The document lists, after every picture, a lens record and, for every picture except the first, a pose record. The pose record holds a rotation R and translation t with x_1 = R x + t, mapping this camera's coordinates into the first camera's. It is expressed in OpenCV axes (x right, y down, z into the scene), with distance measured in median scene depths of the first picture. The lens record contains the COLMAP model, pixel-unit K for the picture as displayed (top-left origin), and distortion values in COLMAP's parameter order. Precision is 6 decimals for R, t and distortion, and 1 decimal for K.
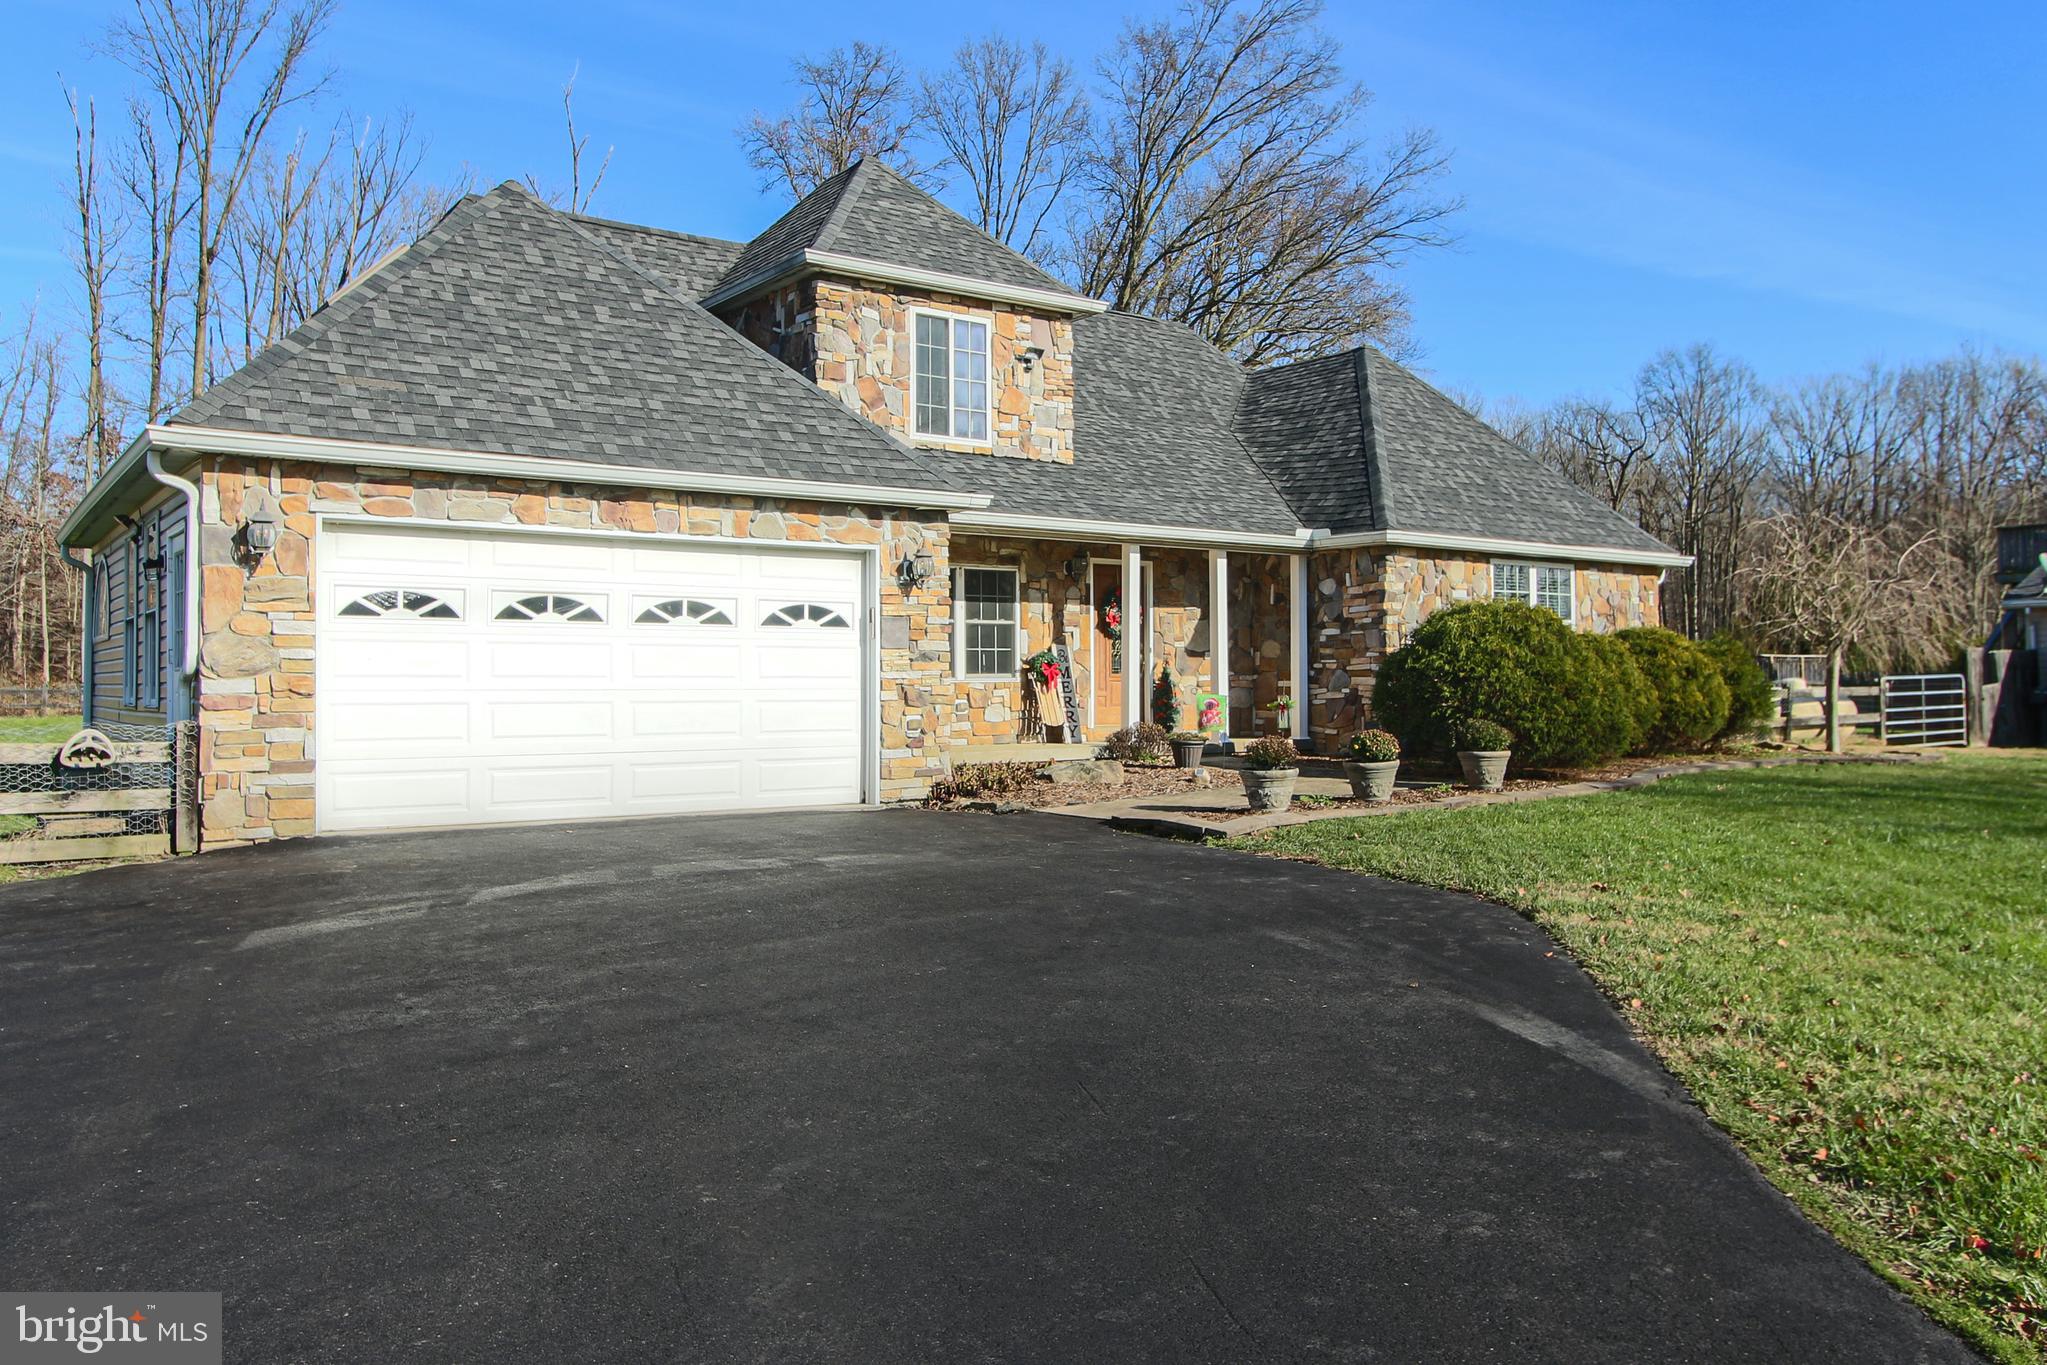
lens RADIAL K [[1610.2, 0, 1104.7], [0, 1610.2, 614.1], [0, 0, 1]] dist [-0.015490, 0.018011]
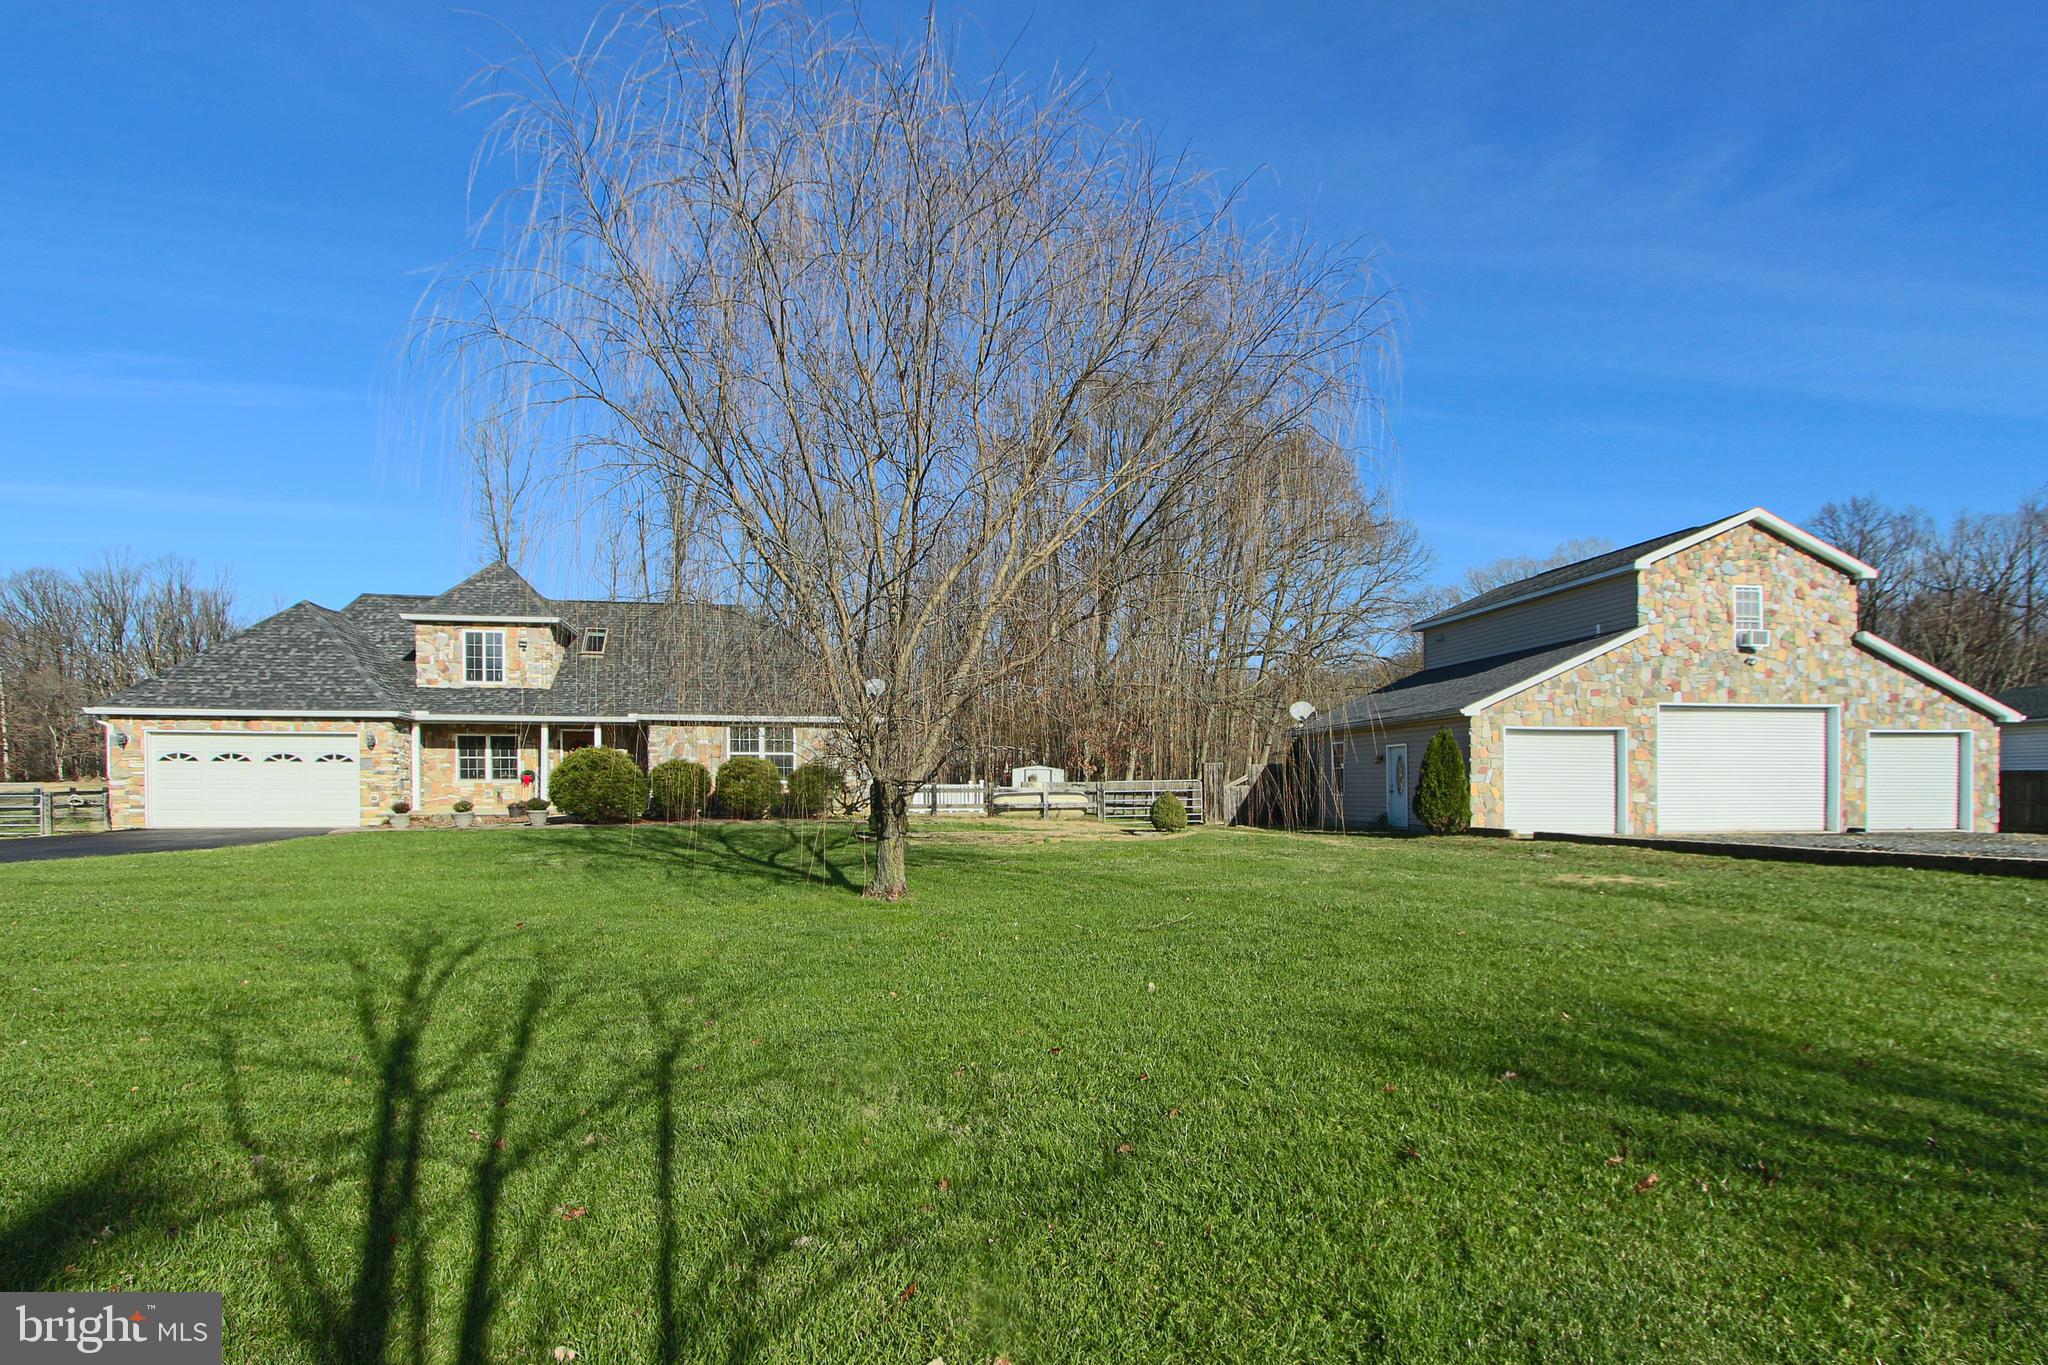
lens RADIAL K [[1161.3, 0, 1039.3], [0, 1161.3, 807.0], [0, 0, 1]] dist [0.000918, -0.006339]
pose [[0.895851, 0.010214, -0.444237, 1.485123], [0.016342, 0.998302, 0.055907, -0.005739], [0.444054, -0.057344, 0.894163, -0.212487]]
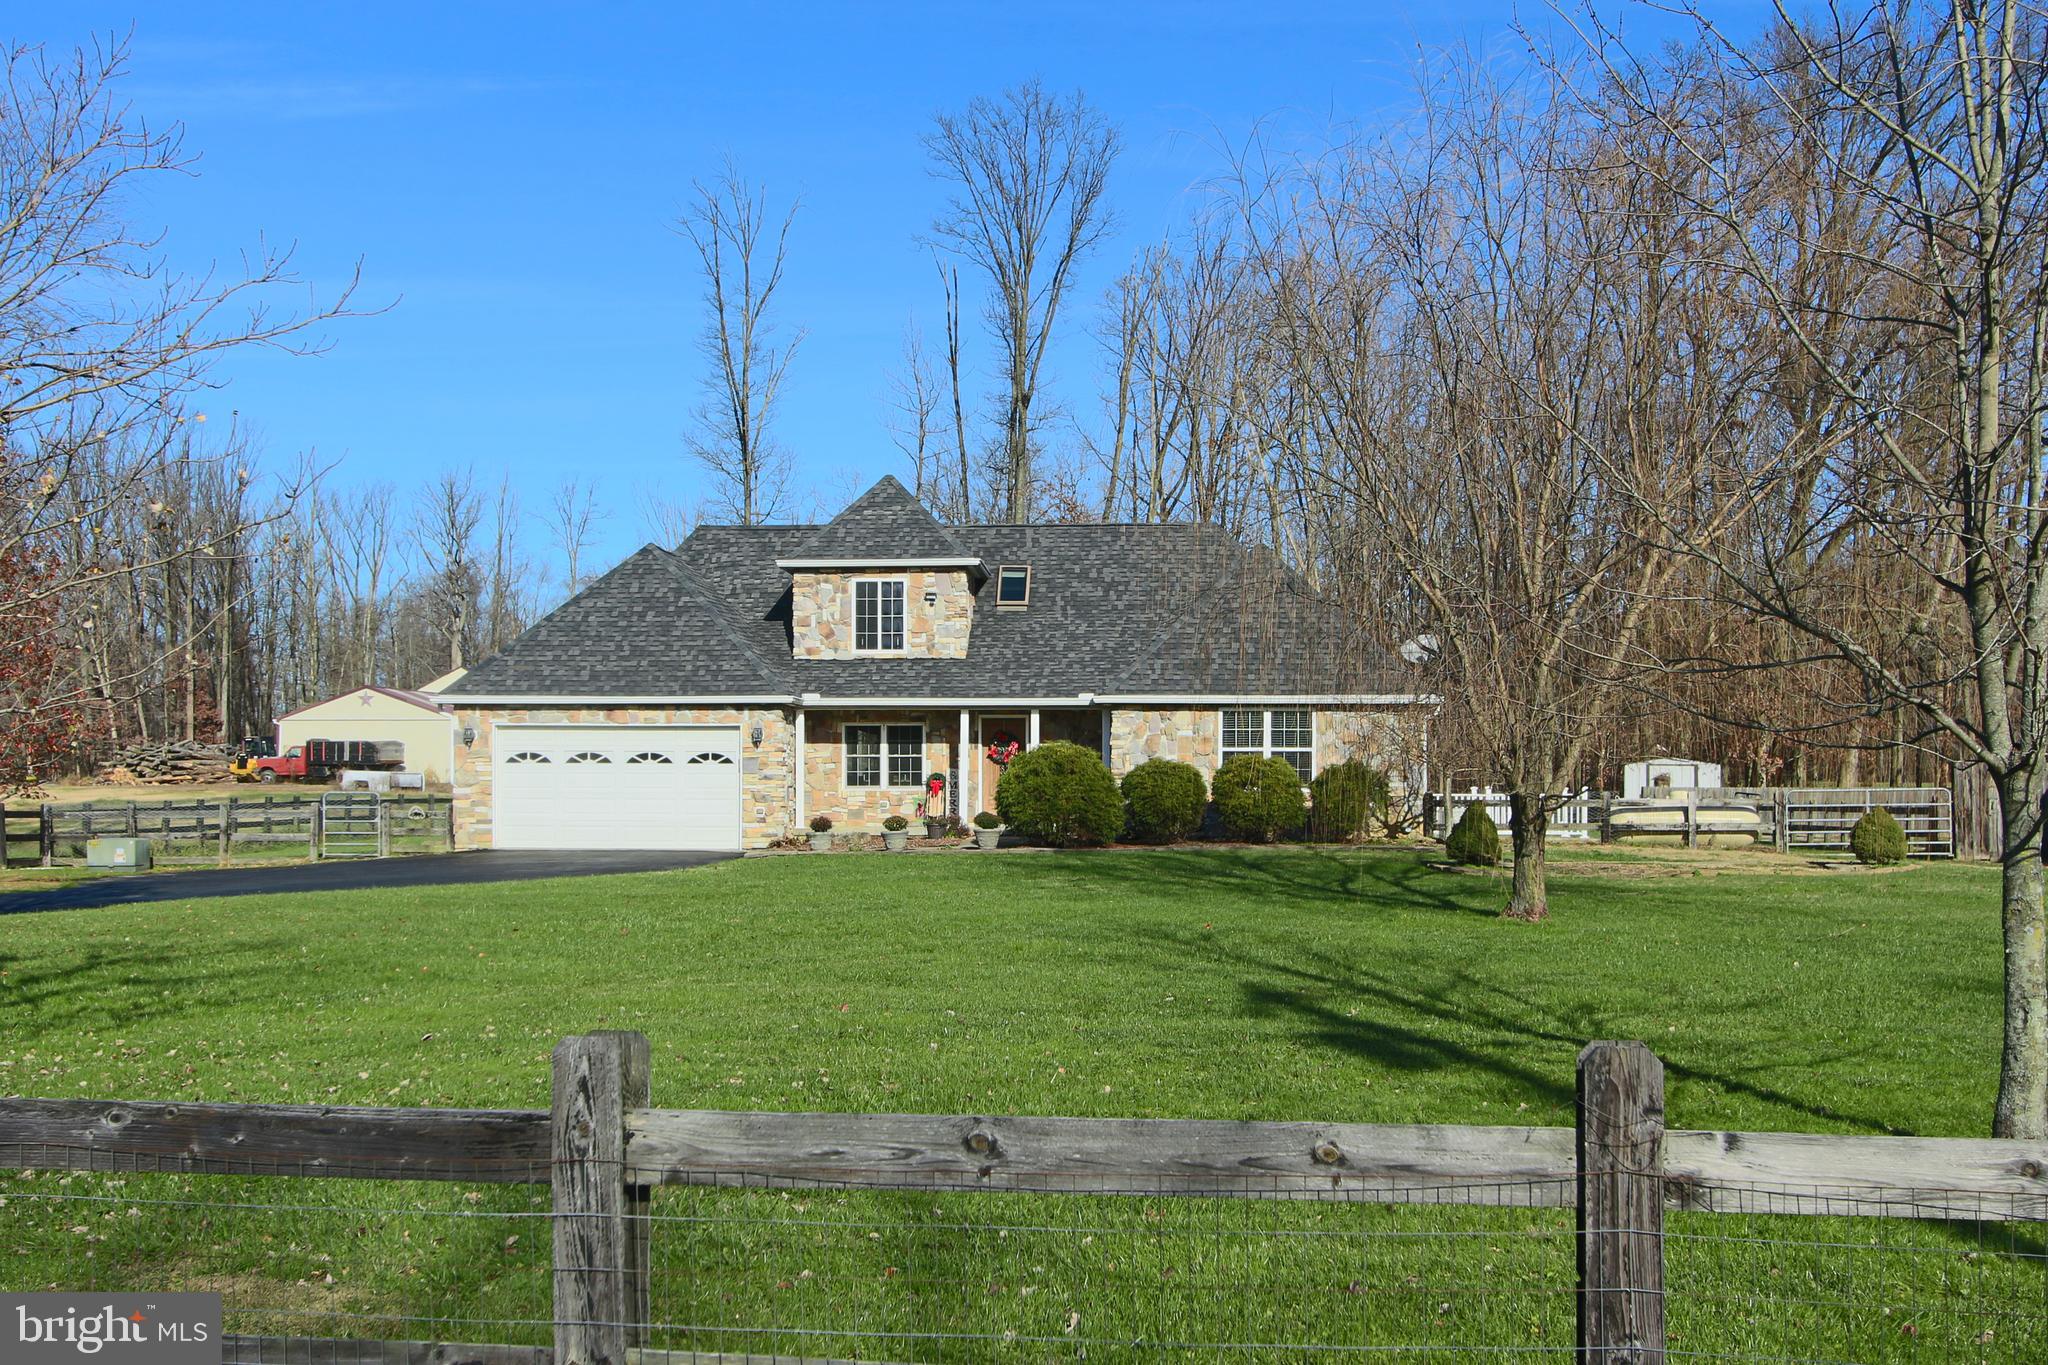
lens RADIAL K [[2456.8, 0, 990.0], [0, 2456.8, 802.9], [0, 0, 1]] dist [-0.010493, 0.000000]
pose [[0.746413, 0.006766, -0.665449, 1.826328], [0.024261, 0.999007, 0.037371, -0.042724], [0.665041, -0.044038, 0.745507, -0.942042]]
